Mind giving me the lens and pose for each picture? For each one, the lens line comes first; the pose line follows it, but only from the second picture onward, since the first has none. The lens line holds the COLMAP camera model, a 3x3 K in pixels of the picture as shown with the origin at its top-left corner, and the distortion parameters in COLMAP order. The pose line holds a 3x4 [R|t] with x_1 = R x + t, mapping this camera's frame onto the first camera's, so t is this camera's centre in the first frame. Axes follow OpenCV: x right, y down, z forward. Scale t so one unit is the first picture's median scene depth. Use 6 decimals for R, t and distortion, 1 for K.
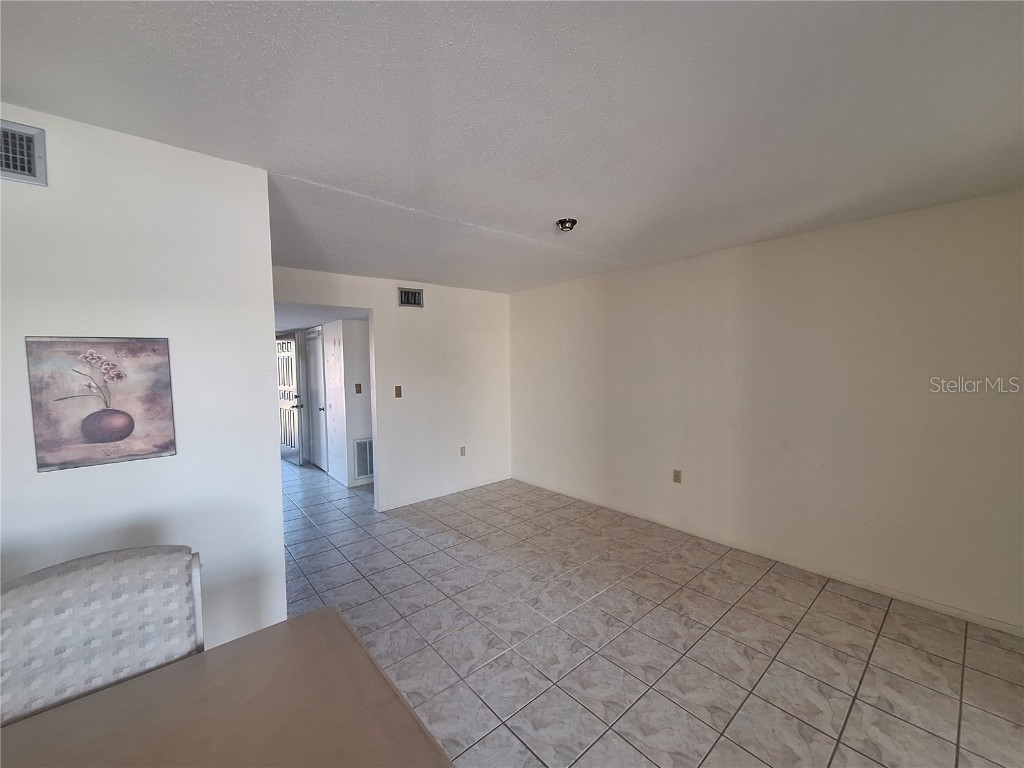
lens RADIAL K [[407.3, 0, 511.8], [0, 407.3, 386.8], [0, 0, 1]] dist [0.003741, -0.000623]
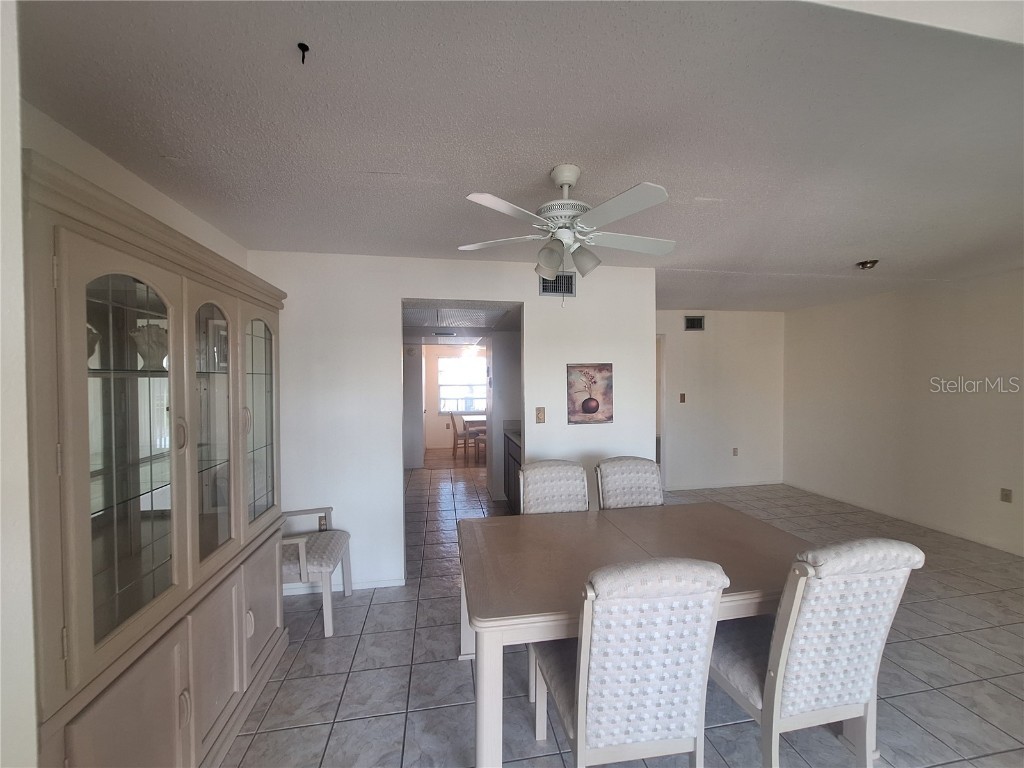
lens RADIAL K [[407.3, 0, 513.1], [0, 407.3, 387.0], [0, 0, 1]] dist [0.003741, -0.000623]
pose [[0.864116, 0.016929, -0.503008, -0.265925], [-0.030906, 0.999333, -0.019460, 0.050092], [0.502342, 0.032362, 0.864063, -0.968581]]
